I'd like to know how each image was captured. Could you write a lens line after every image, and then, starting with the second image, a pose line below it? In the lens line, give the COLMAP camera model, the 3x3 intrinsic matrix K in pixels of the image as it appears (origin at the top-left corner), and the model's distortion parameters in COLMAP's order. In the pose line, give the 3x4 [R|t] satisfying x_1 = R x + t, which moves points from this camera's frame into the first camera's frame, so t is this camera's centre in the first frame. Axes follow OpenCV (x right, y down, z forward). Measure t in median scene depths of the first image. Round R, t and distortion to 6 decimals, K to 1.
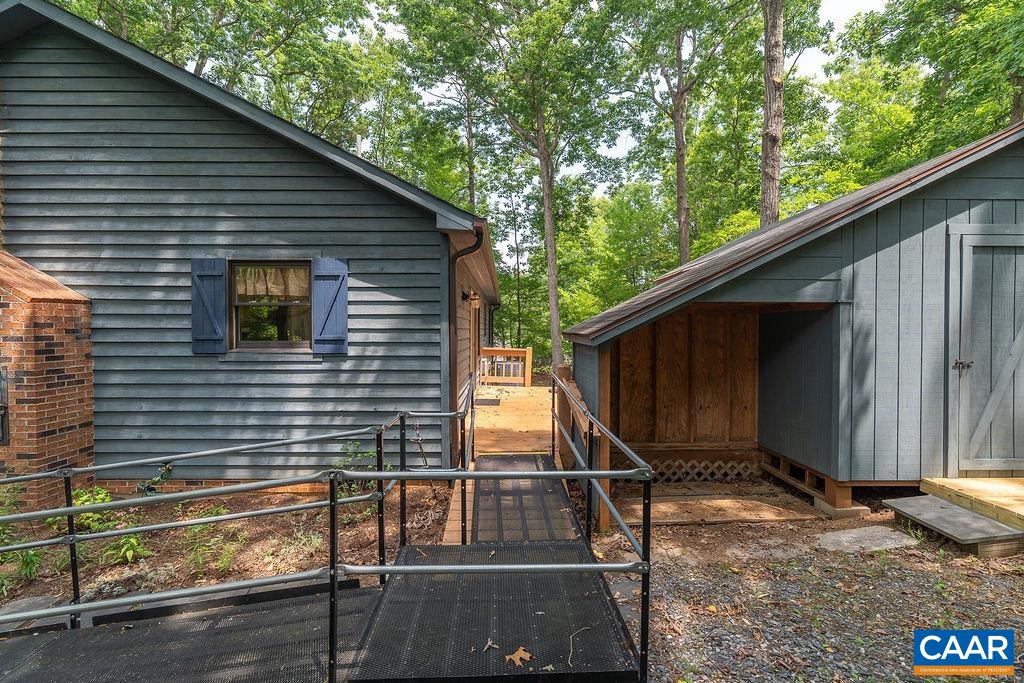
lens RADIAL K [[461.2, 0, 507.8], [0, 461.2, 337.1], [0, 0, 1]] dist [-0.008384, 0.003051]
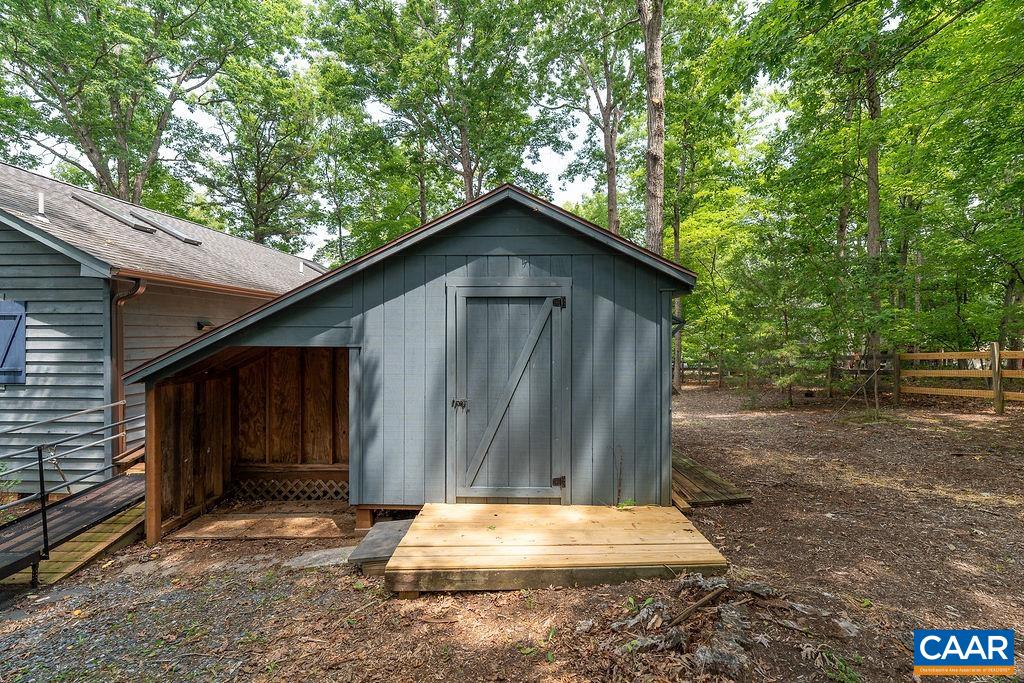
lens RADIAL K [[461.2, 0, 509.0], [0, 461.2, 335.2], [0, 0, 1]] dist [-0.008384, 0.003051]
pose [[0.999119, 0.000283, -0.041974, 0.908734], [-0.000821, 0.999918, -0.012811, -0.070432], [0.041967, 0.012834, 0.999037, -0.097072]]
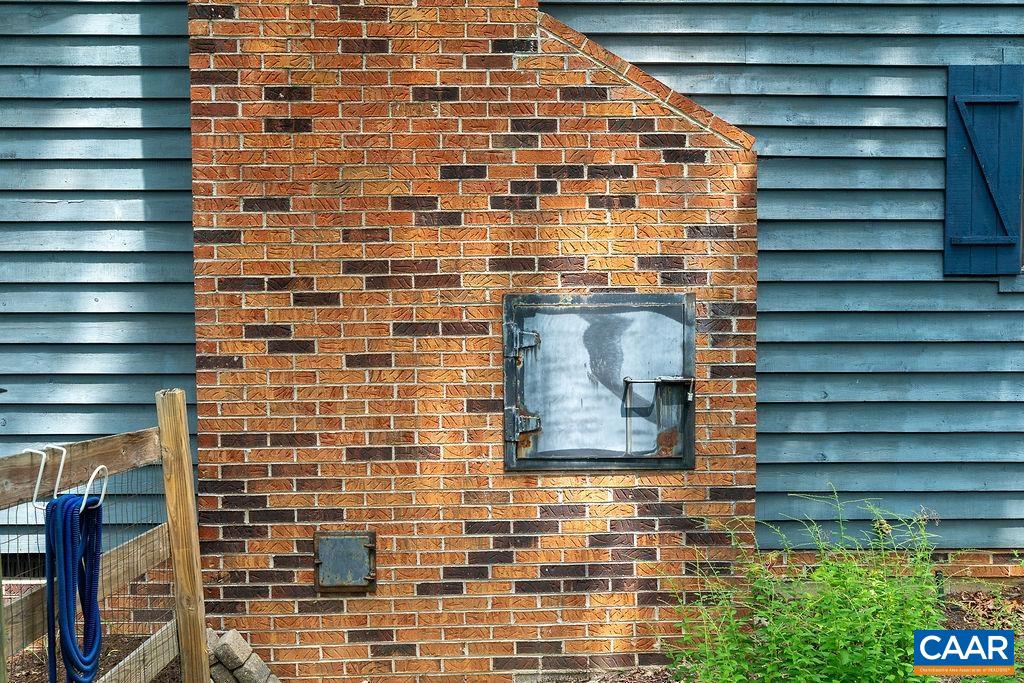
lens RADIAL K [[894.8, 0, 511.2], [0, 894.8, 337.4], [0, 0, 1]] dist [0.005453, 0.006272]
pose [[0.999934, -0.003215, 0.011019, -1.123607], [0.002939, 0.999684, 0.024975, 0.073739], [-0.011095, -0.024941, 0.999627, 0.111035]]
